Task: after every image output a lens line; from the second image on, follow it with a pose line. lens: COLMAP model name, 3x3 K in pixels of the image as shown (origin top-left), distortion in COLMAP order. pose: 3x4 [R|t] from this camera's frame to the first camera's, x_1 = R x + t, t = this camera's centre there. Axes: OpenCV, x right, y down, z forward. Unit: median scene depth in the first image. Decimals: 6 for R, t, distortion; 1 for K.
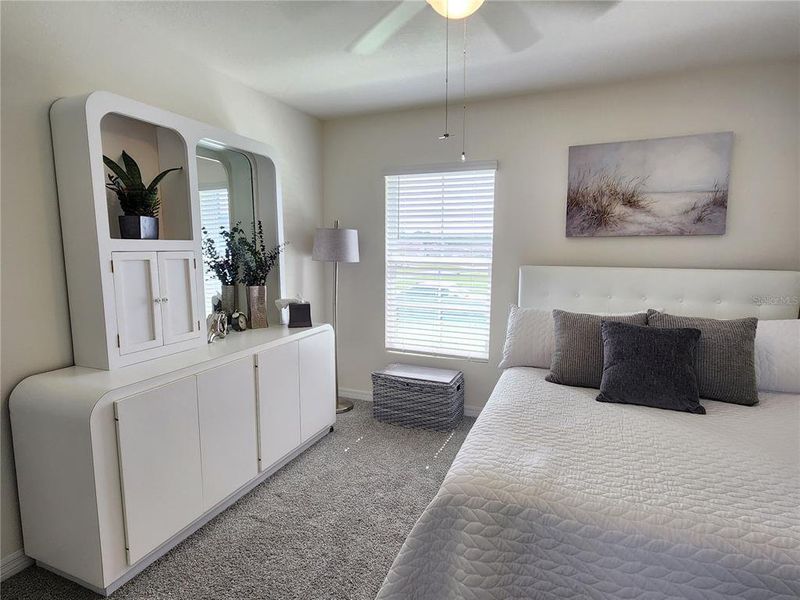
lens RADIAL K [[433.6, 0, 399.6], [0, 433.6, 299.7], [0, 0, 1]] dist [0.006818, -0.000534]
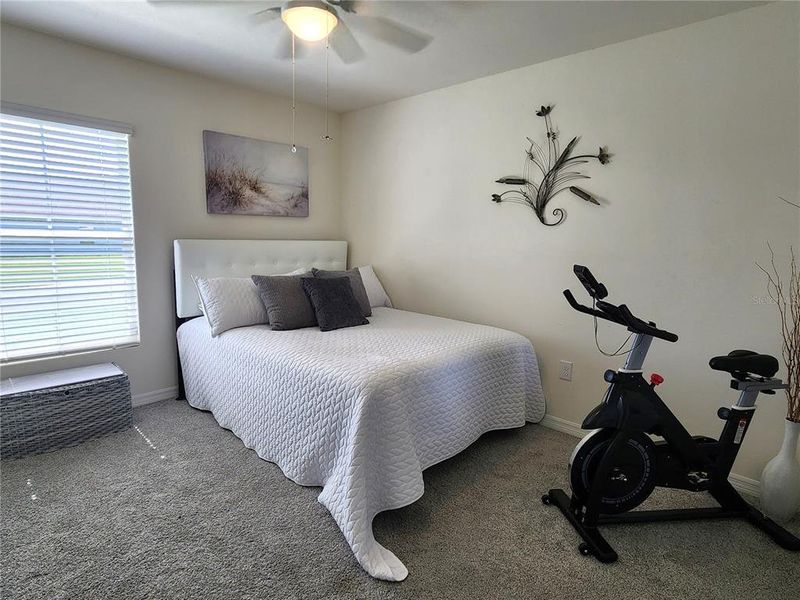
lens RADIAL K [[433.6, 0, 401.4], [0, 433.6, 300.5], [0, 0, 1]] dist [0.006818, -0.000534]
pose [[0.361075, -0.141062, 0.921806, -0.510473], [0.083910, 0.989398, 0.118538, -0.014477], [-0.928754, 0.034548, 0.369083, 0.148978]]
